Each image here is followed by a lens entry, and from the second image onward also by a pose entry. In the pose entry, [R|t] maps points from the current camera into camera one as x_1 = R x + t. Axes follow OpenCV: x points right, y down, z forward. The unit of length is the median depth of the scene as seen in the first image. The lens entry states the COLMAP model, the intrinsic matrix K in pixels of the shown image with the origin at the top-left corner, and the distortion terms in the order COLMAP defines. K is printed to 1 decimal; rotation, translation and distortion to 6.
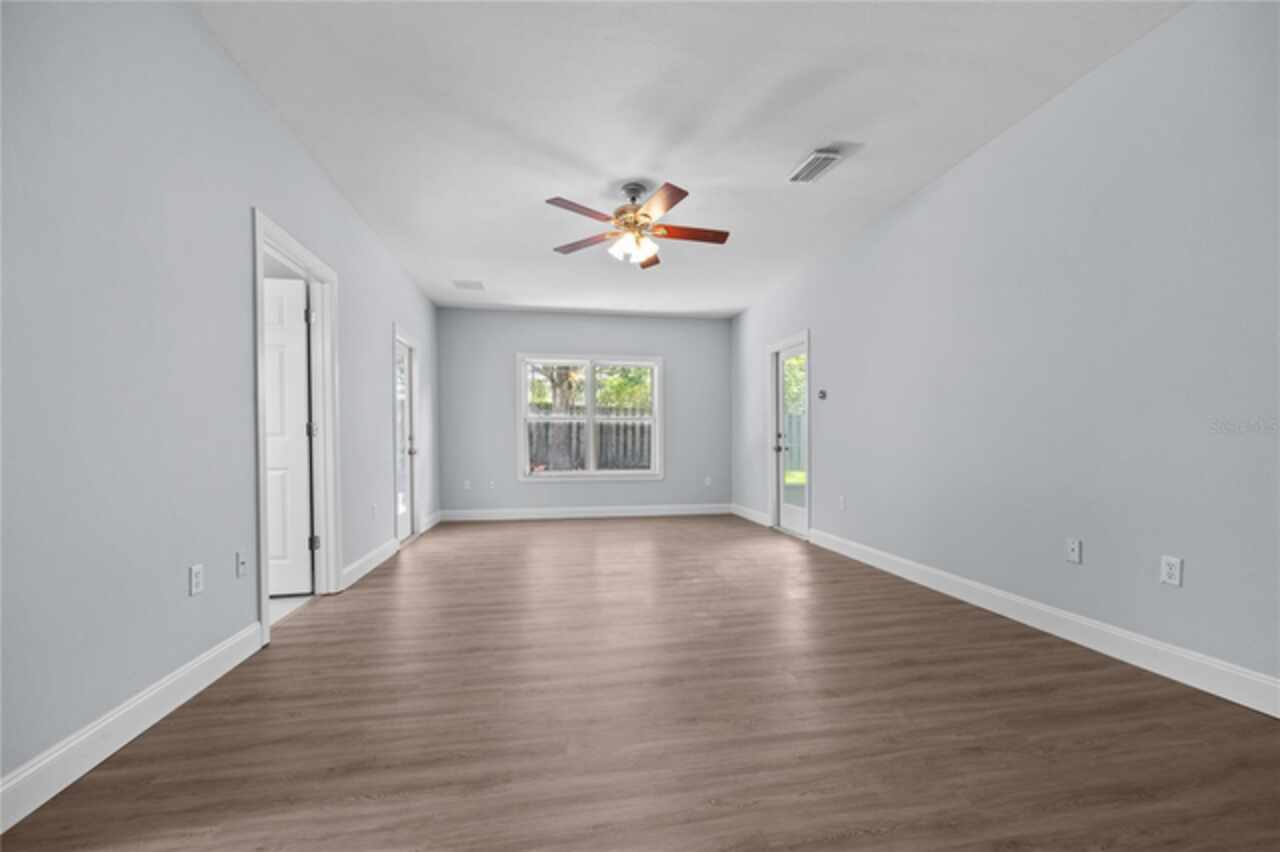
lens RADIAL K [[512.8, 0, 637.6], [0, 512.8, 440.2], [0, 0, 1]] dist [-0.001479, -0.000083]
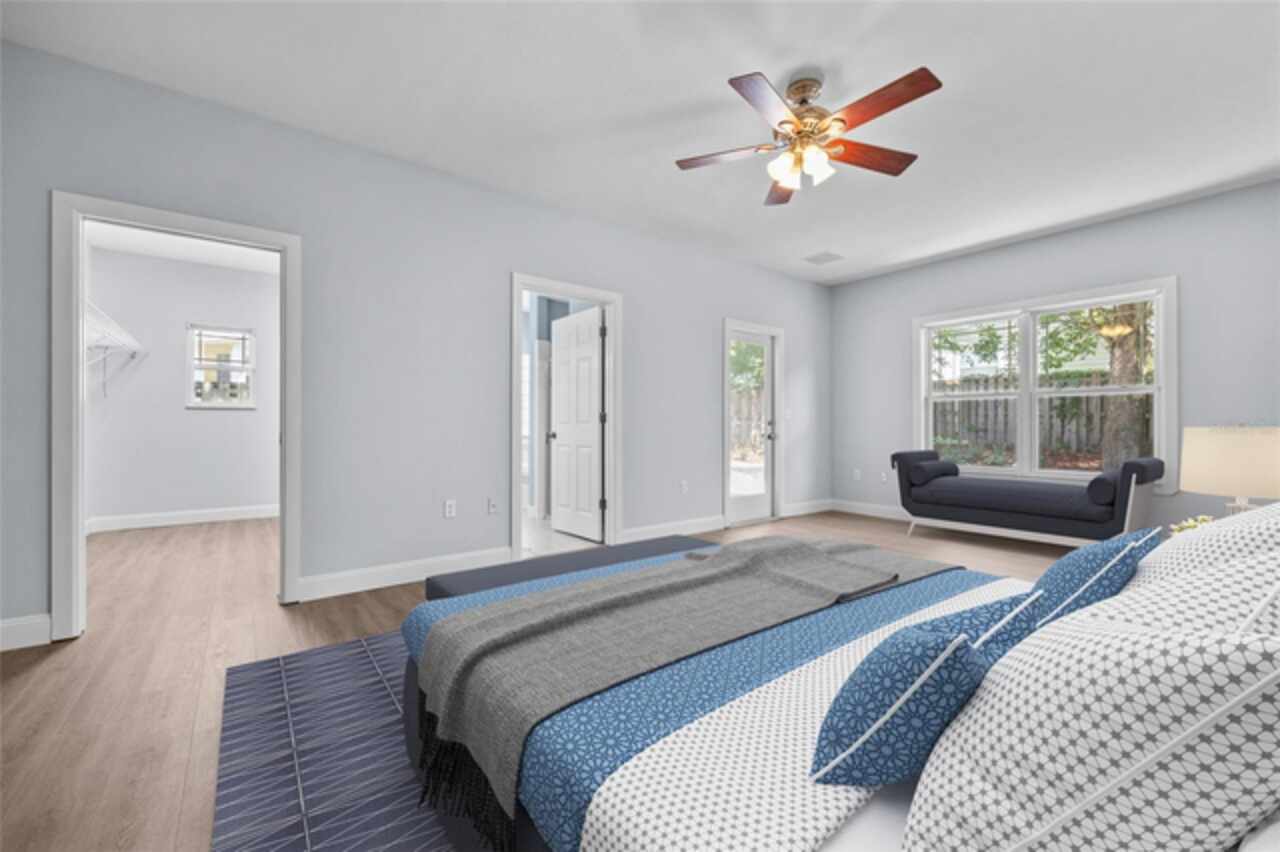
lens RADIAL K [[511.0, 0, 640.4], [0, 511.0, 424.3], [0, 0, 1]] dist [-0.001659, -0.000149]
pose [[0.475303, -0.010208, -0.879763, 0.493712], [0.006792, 0.999945, -0.007933, 0.005792], [0.879796, -0.002205, 0.475346, 0.404763]]
